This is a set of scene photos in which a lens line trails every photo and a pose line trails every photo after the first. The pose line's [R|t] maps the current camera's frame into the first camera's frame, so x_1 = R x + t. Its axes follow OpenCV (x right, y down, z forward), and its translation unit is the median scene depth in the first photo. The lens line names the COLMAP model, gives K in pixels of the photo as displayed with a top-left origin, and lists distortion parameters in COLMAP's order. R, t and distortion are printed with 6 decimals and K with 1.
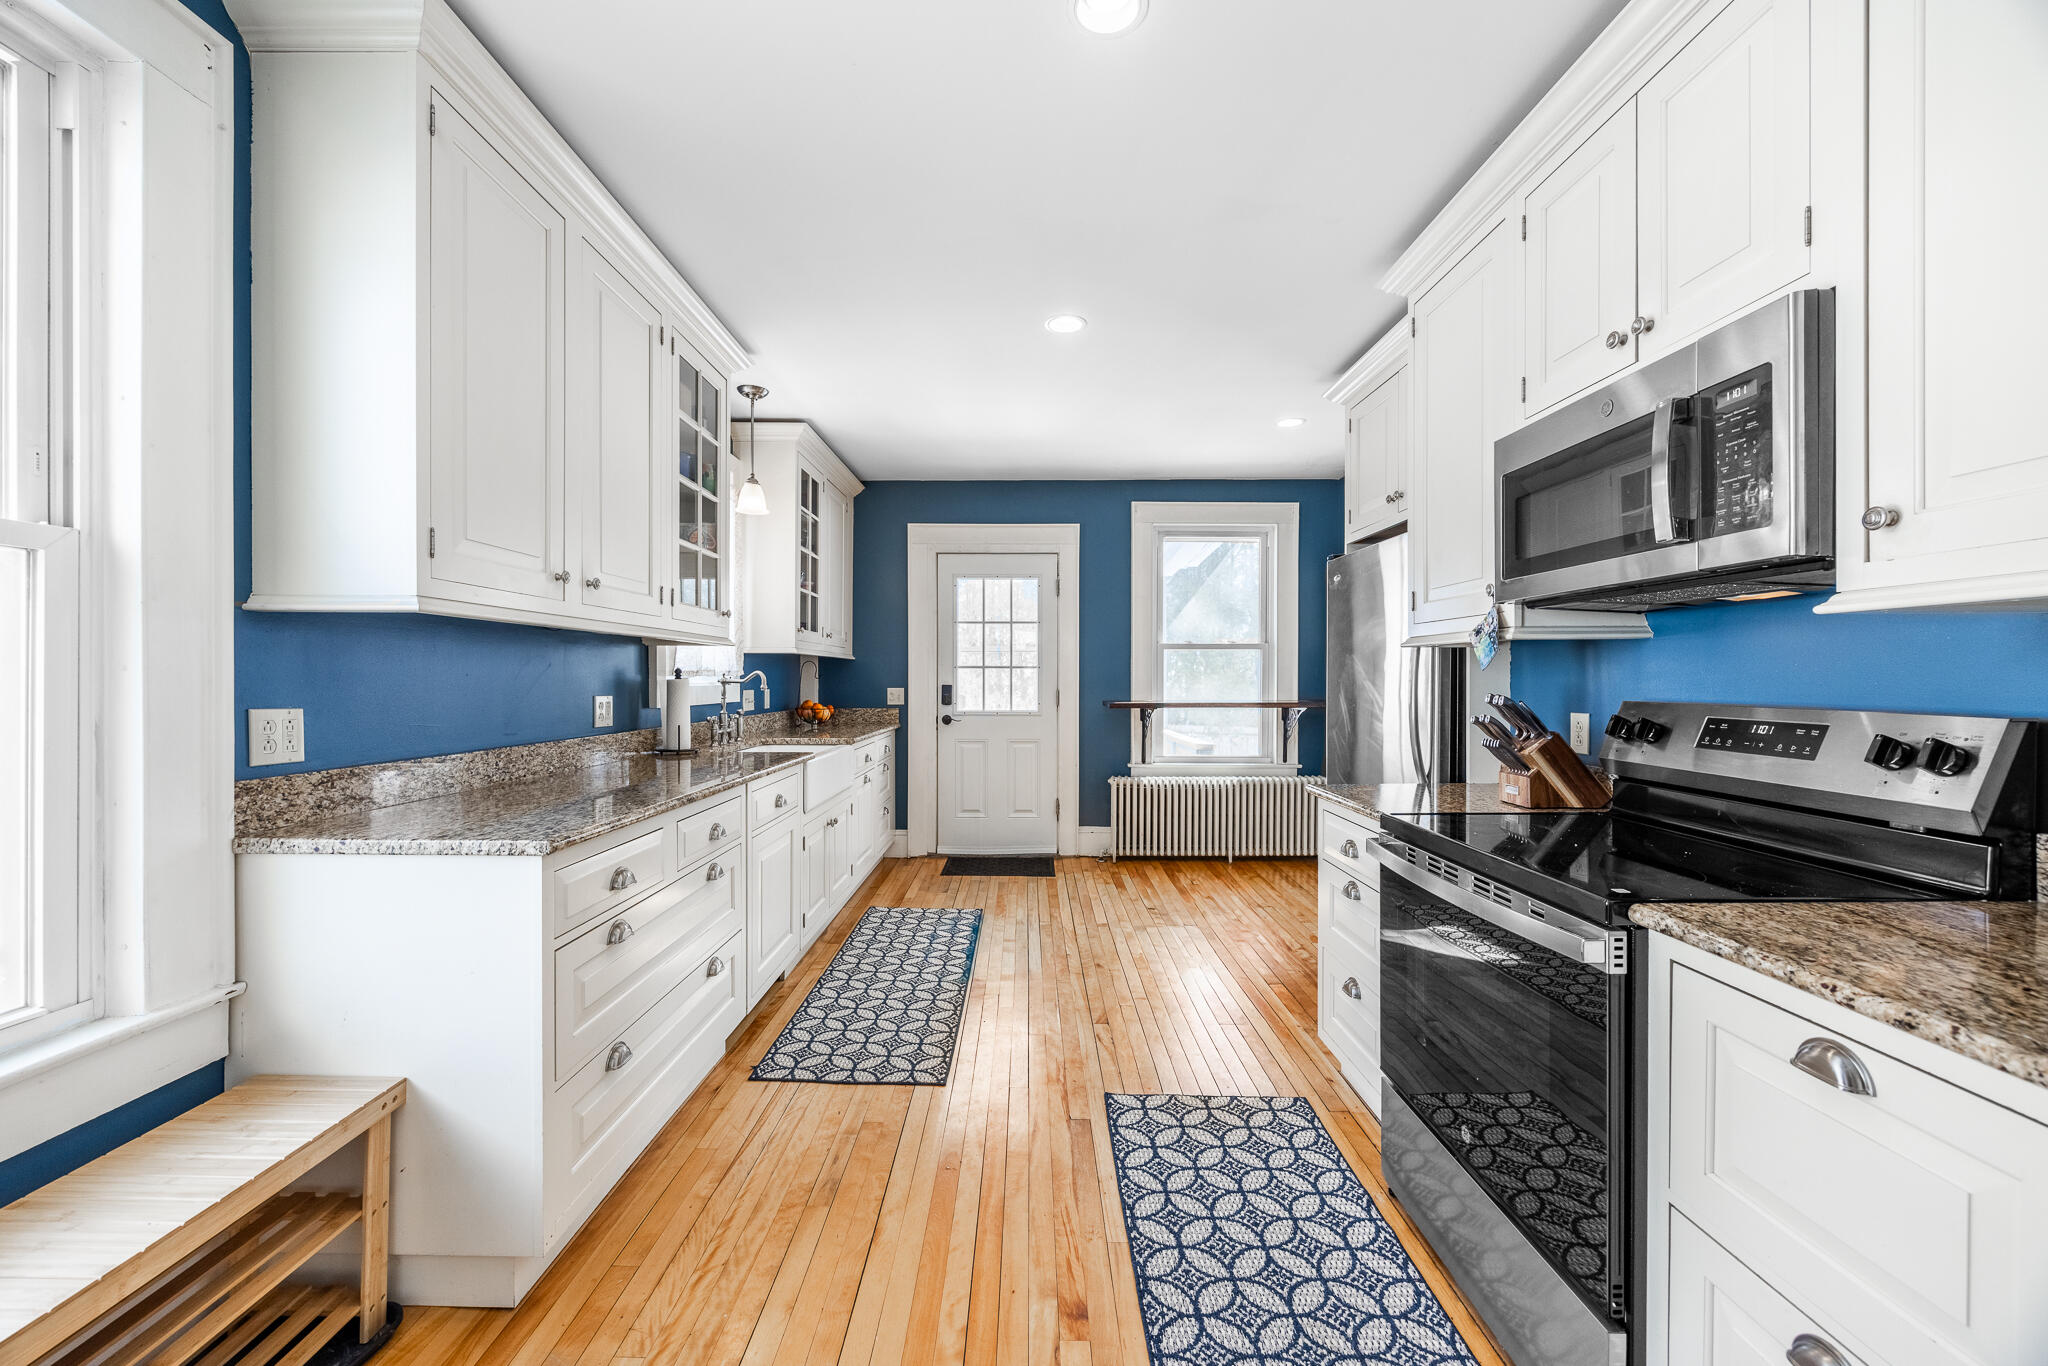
lens RADIAL K [[788.7, 0, 1027.3], [0, 788.7, 681.6], [0, 0, 1]] dist [0.000521, -0.000173]
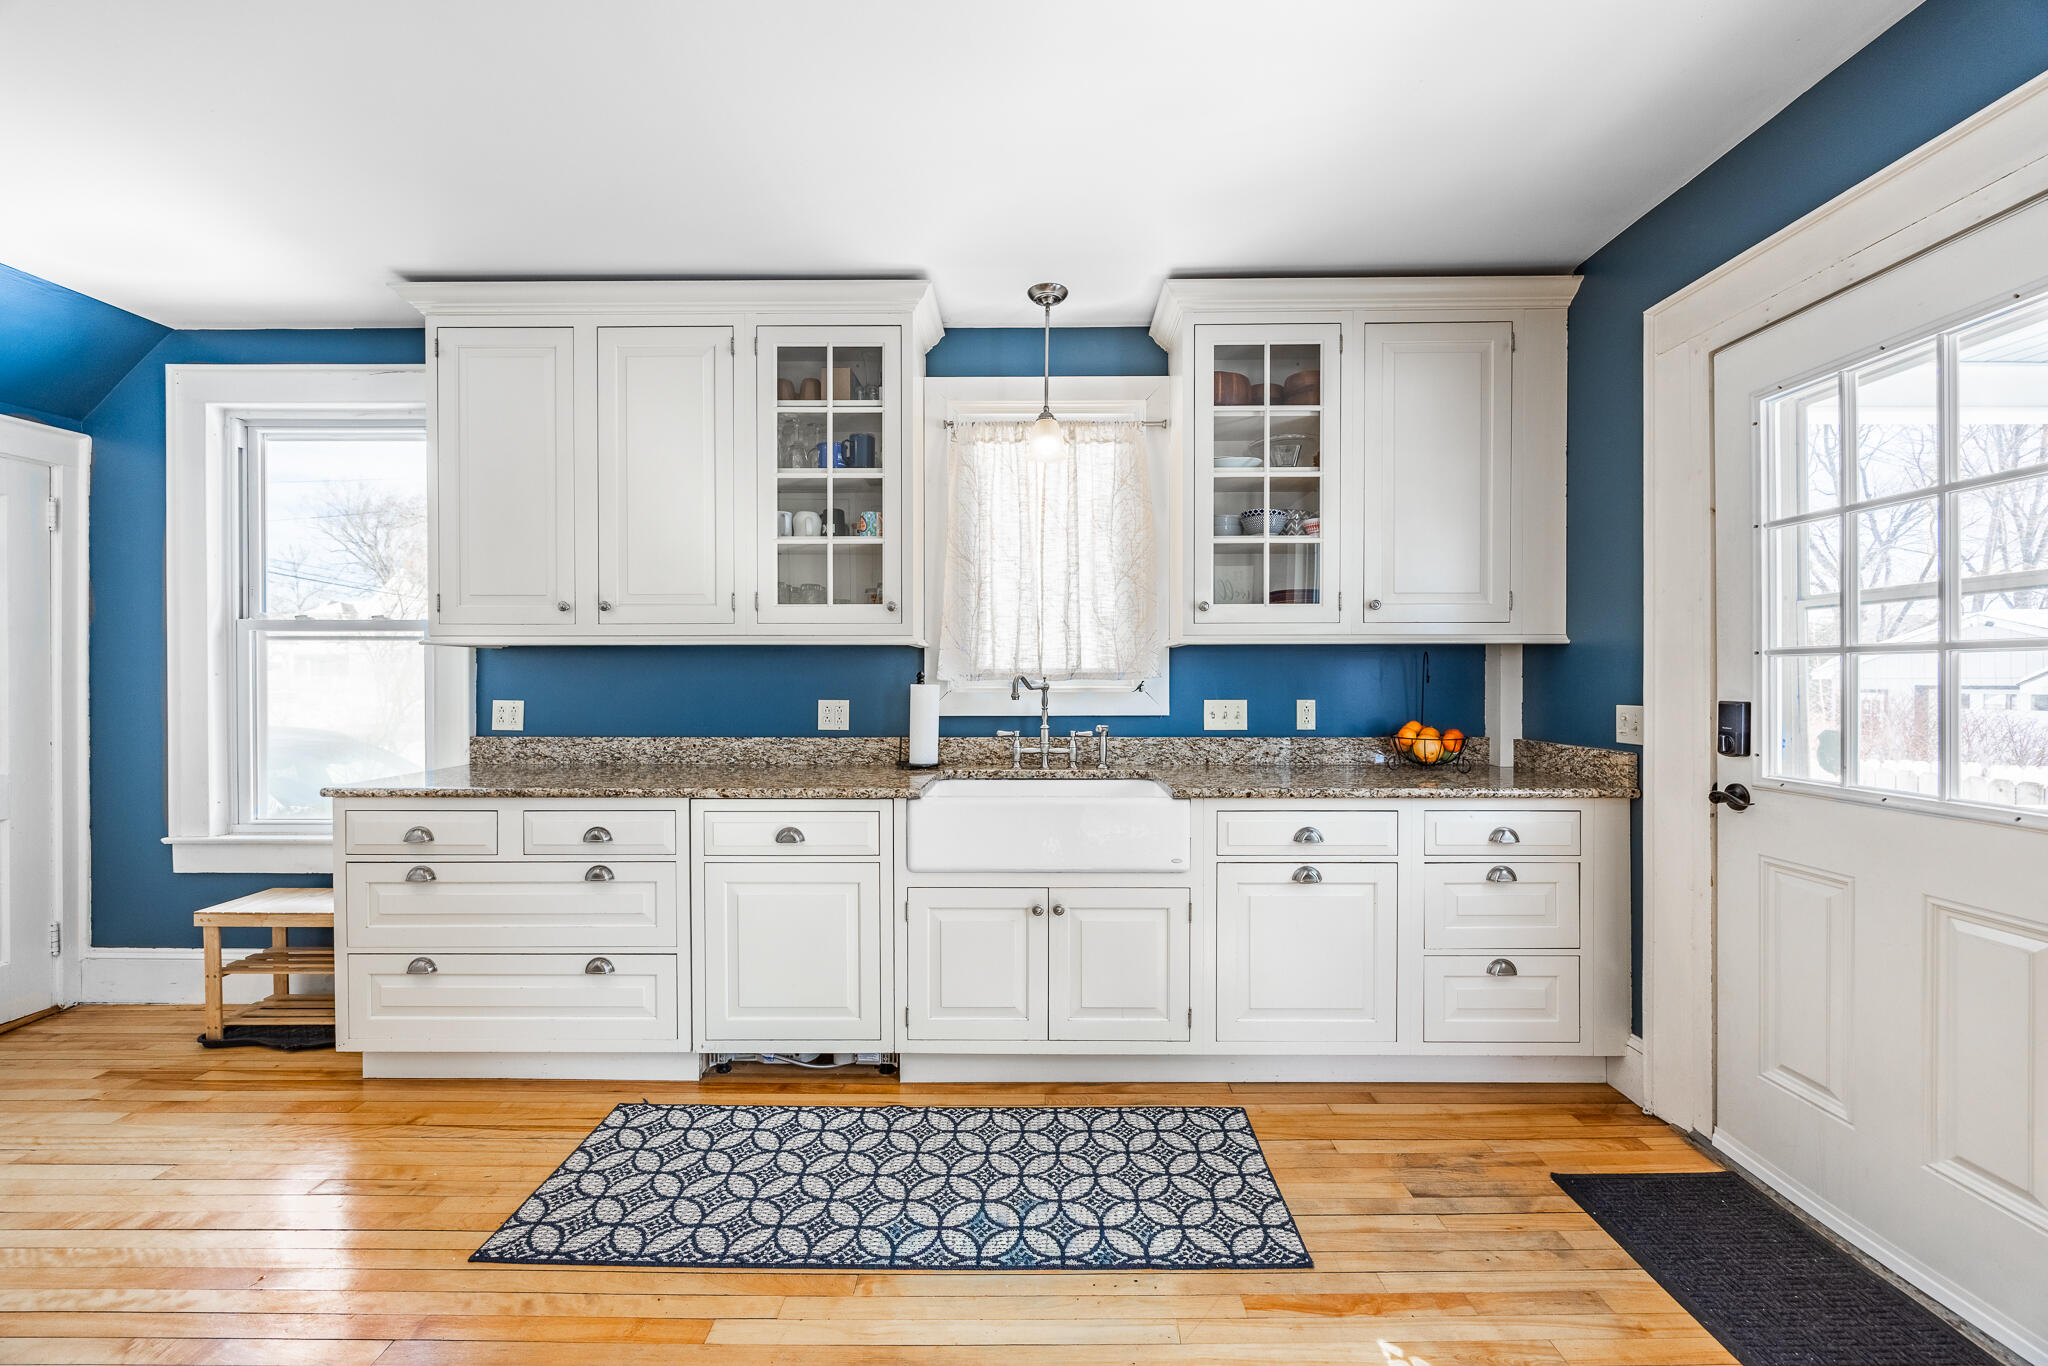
lens RADIAL K [[788.7, 0, 1022.2], [0, 788.7, 682.9], [0, 0, 1]] dist [0.000521, -0.000173]
pose [[-0.008522, 0.004496, -0.999954, 0.601959], [-0.002579, 0.999986, 0.004518, -0.012213], [0.999960, 0.002618, -0.008510, 1.510091]]
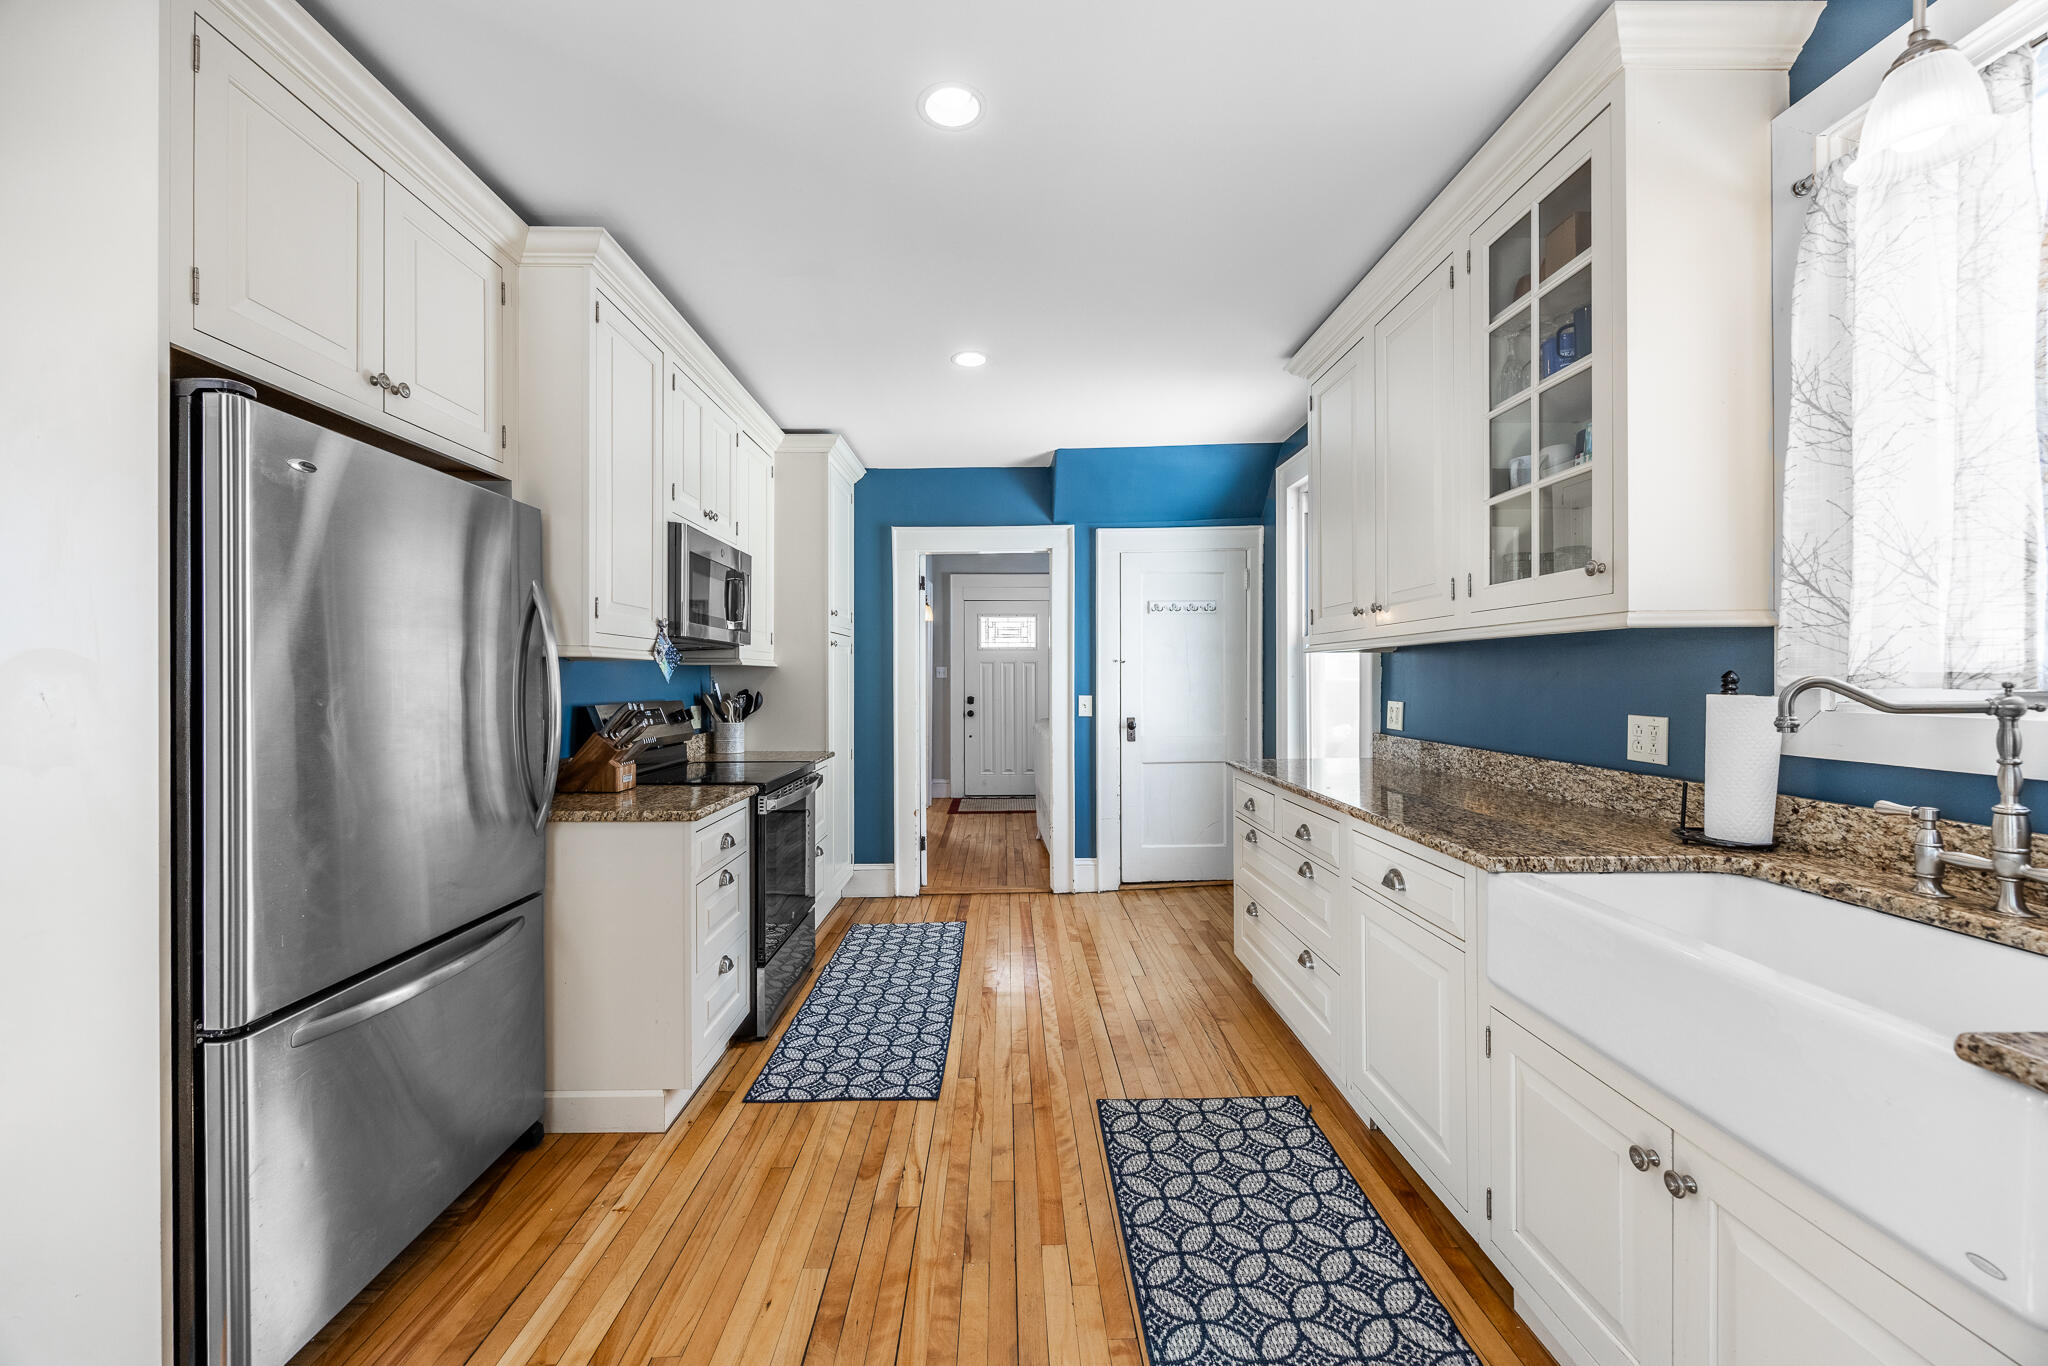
lens RADIAL K [[788.7, 0, 1009.5], [0, 788.7, 677.4], [0, 0, 1]] dist [0.000521, -0.000173]
pose [[-0.999957, 0.004101, -0.008319, 0.011793], [0.004094, 0.999991, 0.000951, -0.021172], [0.008323, 0.000917, -0.999965, 2.000320]]
